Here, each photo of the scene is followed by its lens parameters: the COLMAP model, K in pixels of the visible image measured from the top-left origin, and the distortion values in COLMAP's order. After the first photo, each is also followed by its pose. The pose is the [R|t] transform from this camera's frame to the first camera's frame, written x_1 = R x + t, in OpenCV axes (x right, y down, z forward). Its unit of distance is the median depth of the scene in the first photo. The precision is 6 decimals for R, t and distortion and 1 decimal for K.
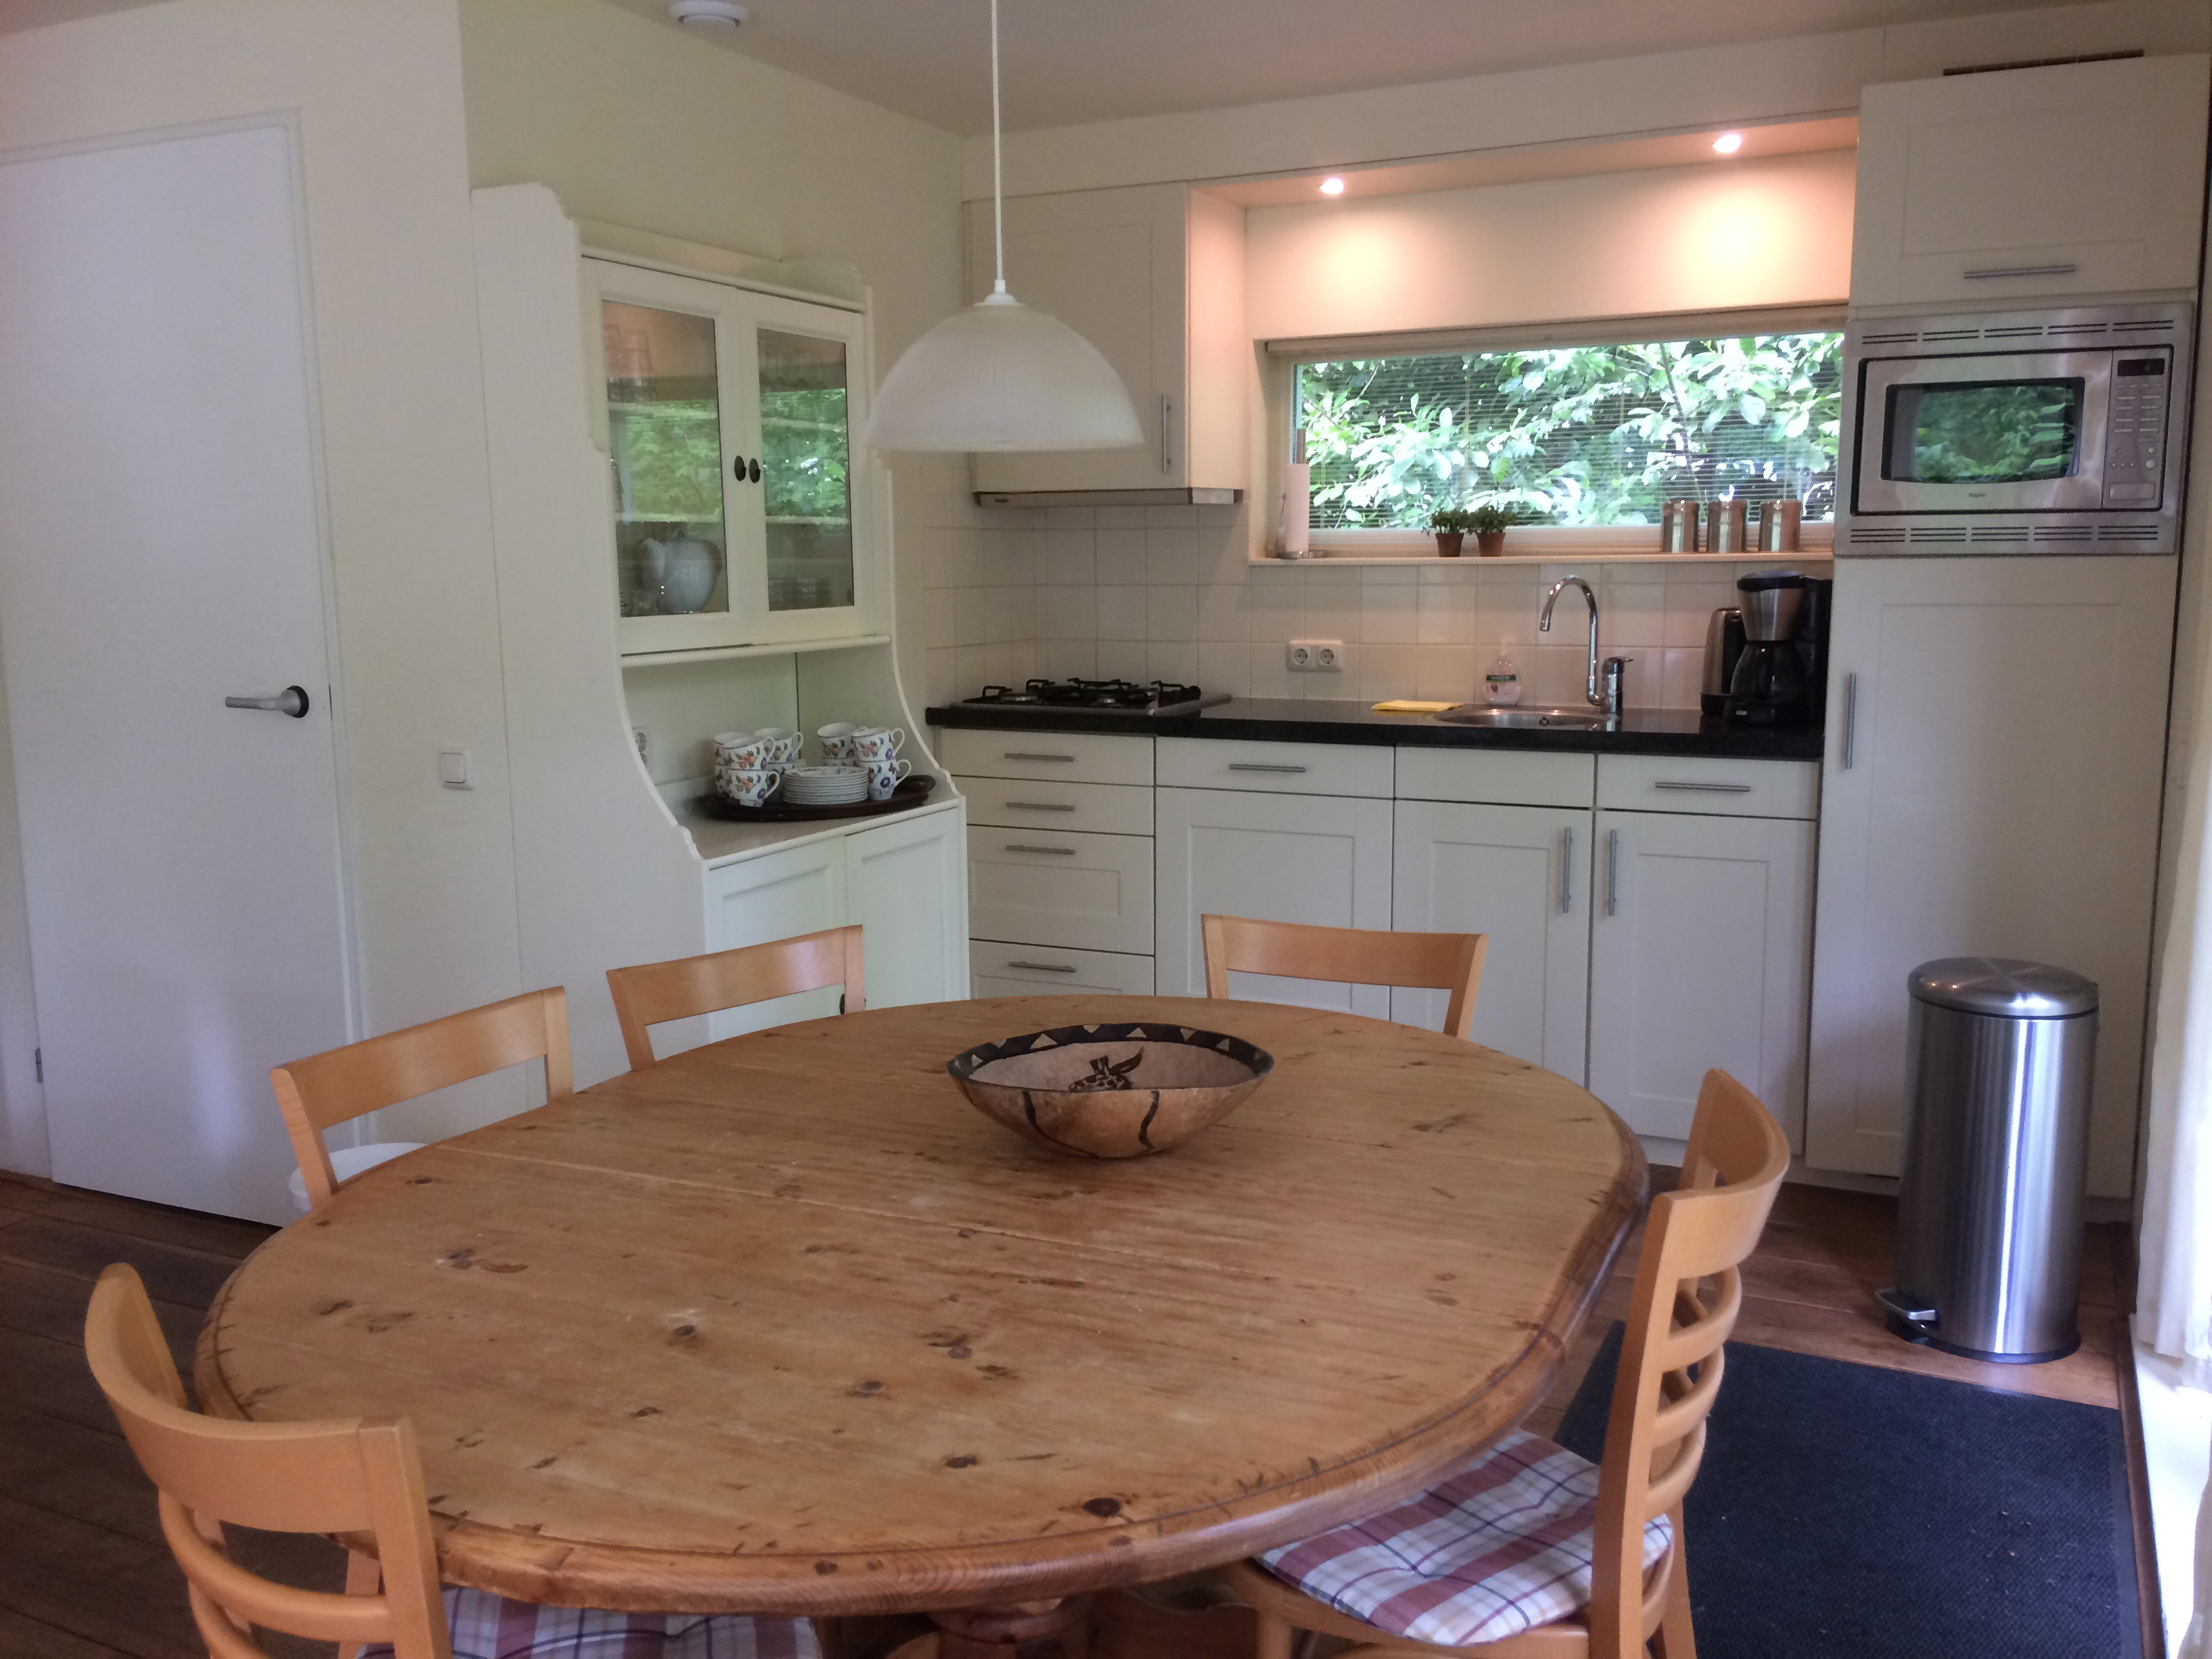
lens RADIAL K [[1876.1, 0, 1106.0], [0, 1876.1, 829.5], [0, 0, 1]] dist [0.118127, -0.170635]
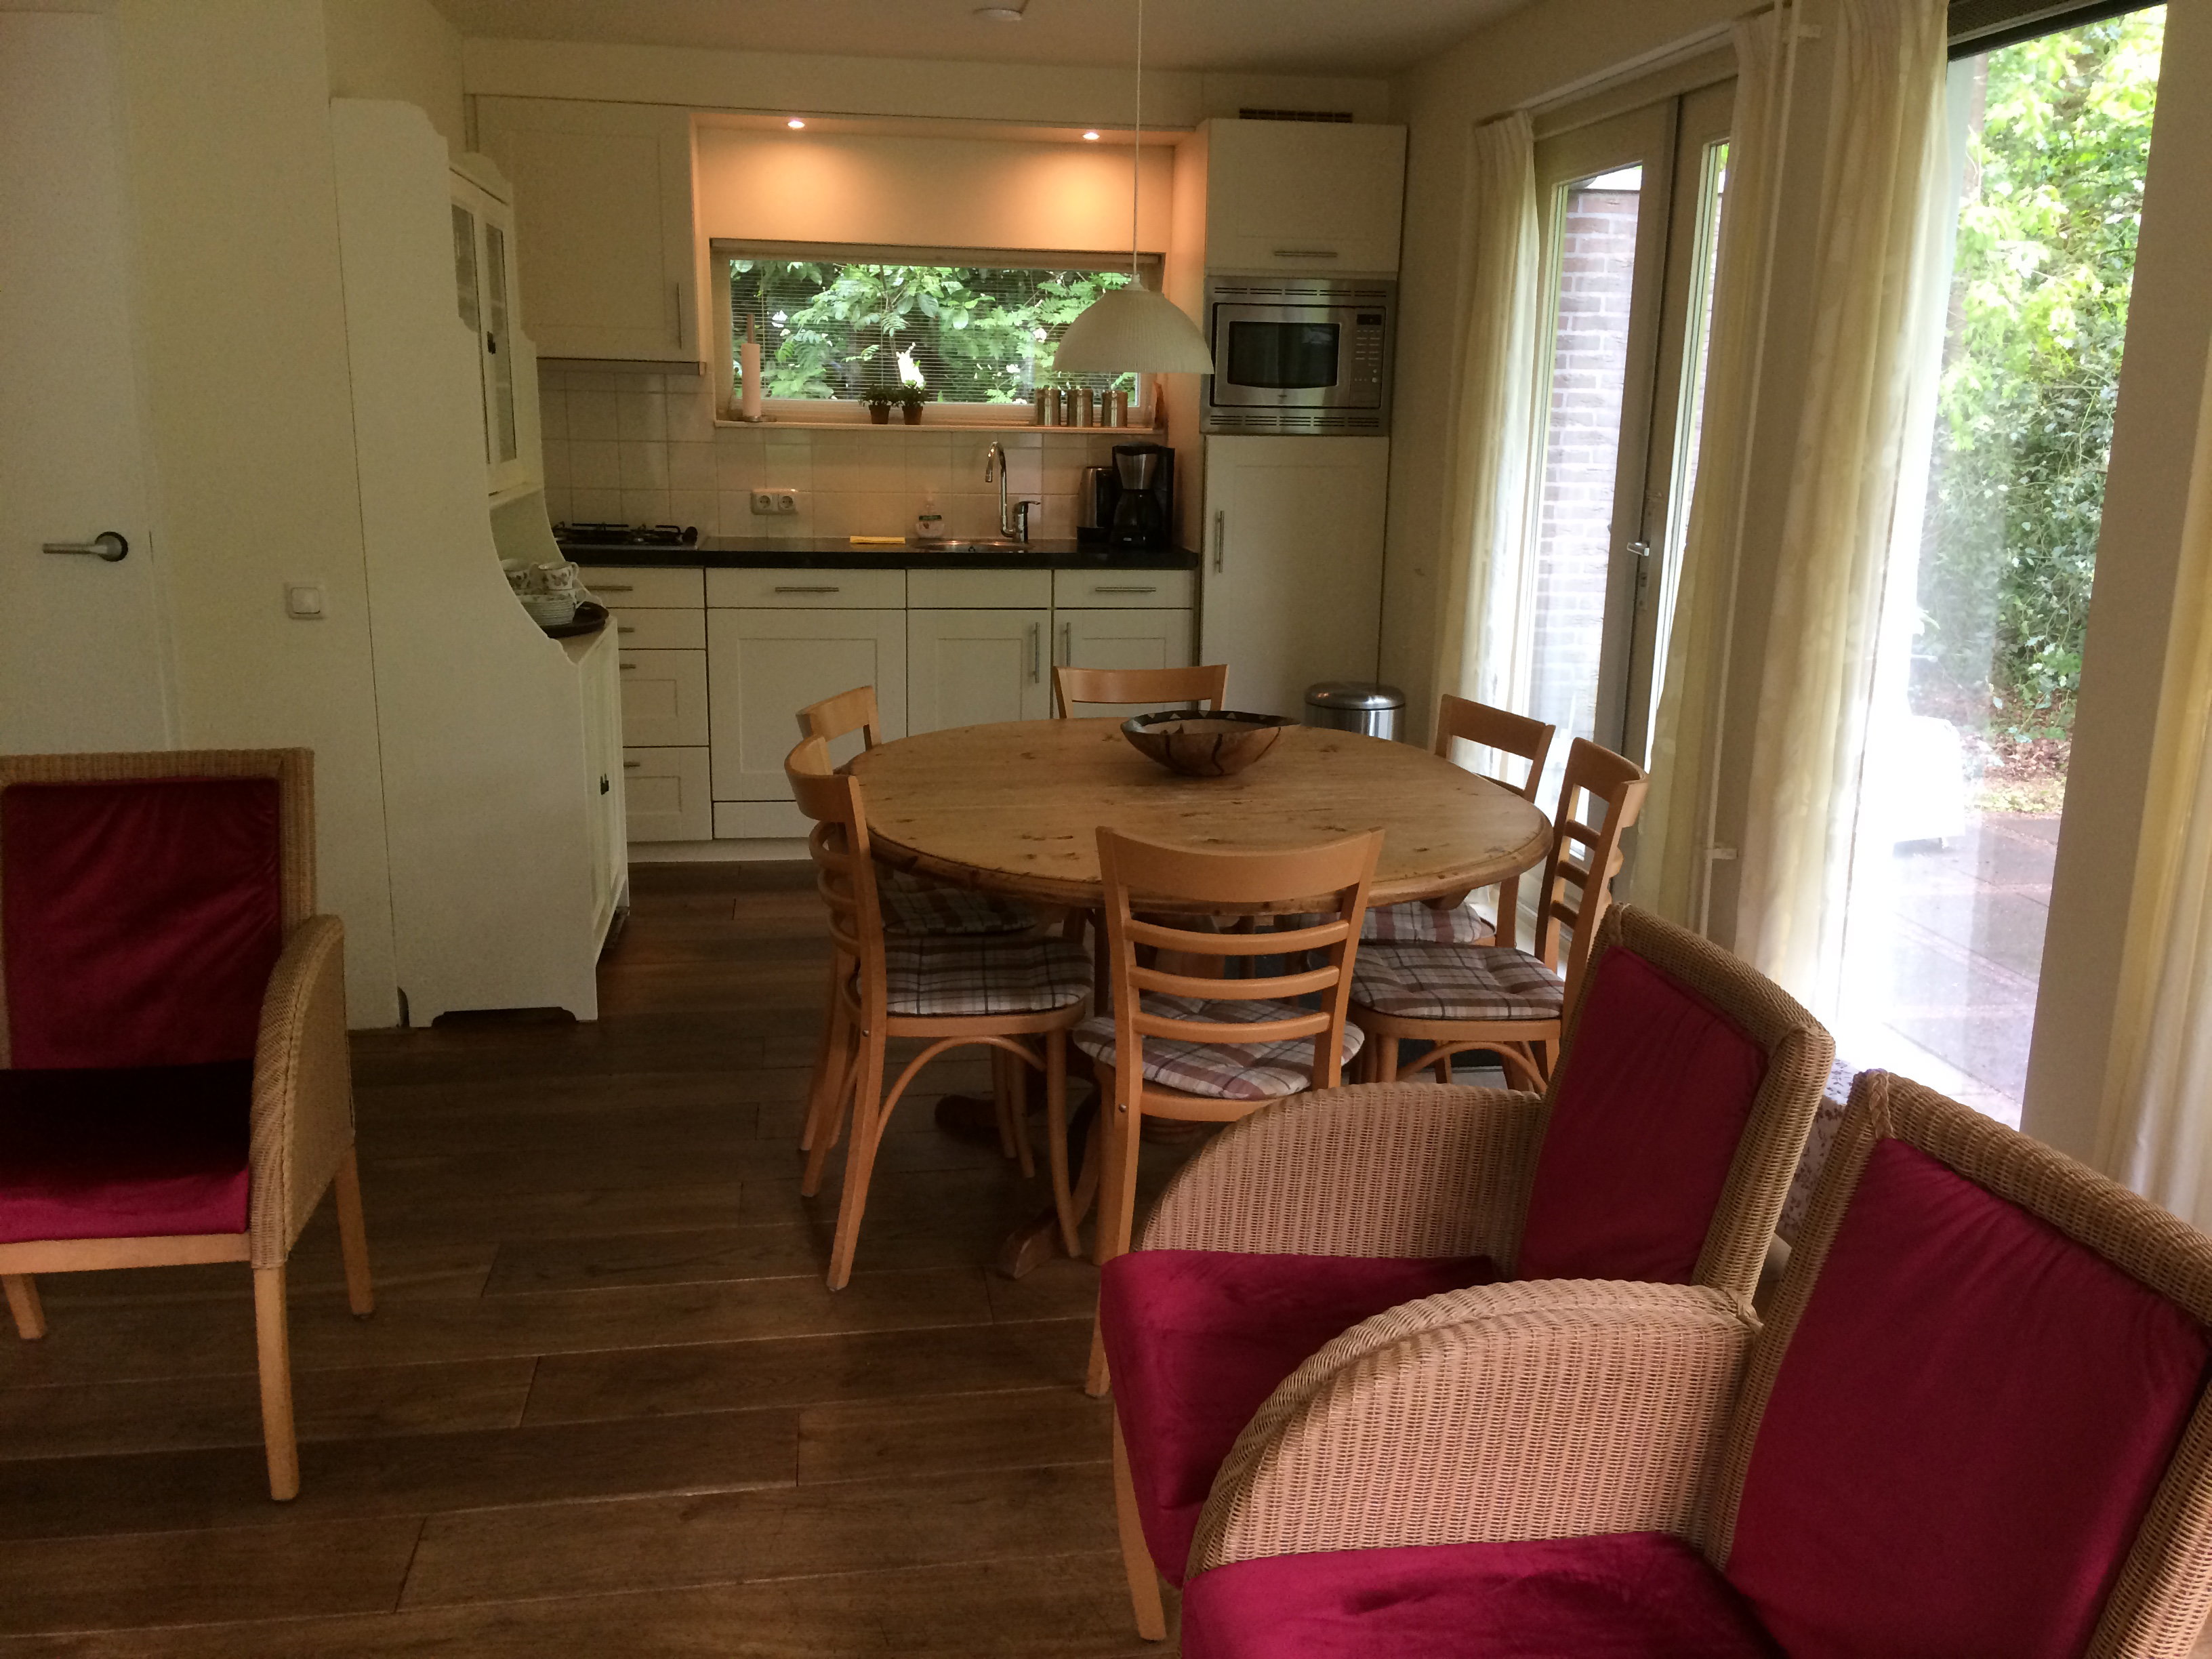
lens RADIAL K [[1876.1, 0, 1106.0], [0, 1876.1, 829.5], [0, 0, 1]] dist [0.118127, -0.170635]
pose [[0.820300, -0.106142, 0.561998, -0.519998], [0.062712, 0.993396, 0.096083, 0.020786], [-0.568485, -0.043573, 0.821539, -0.197471]]
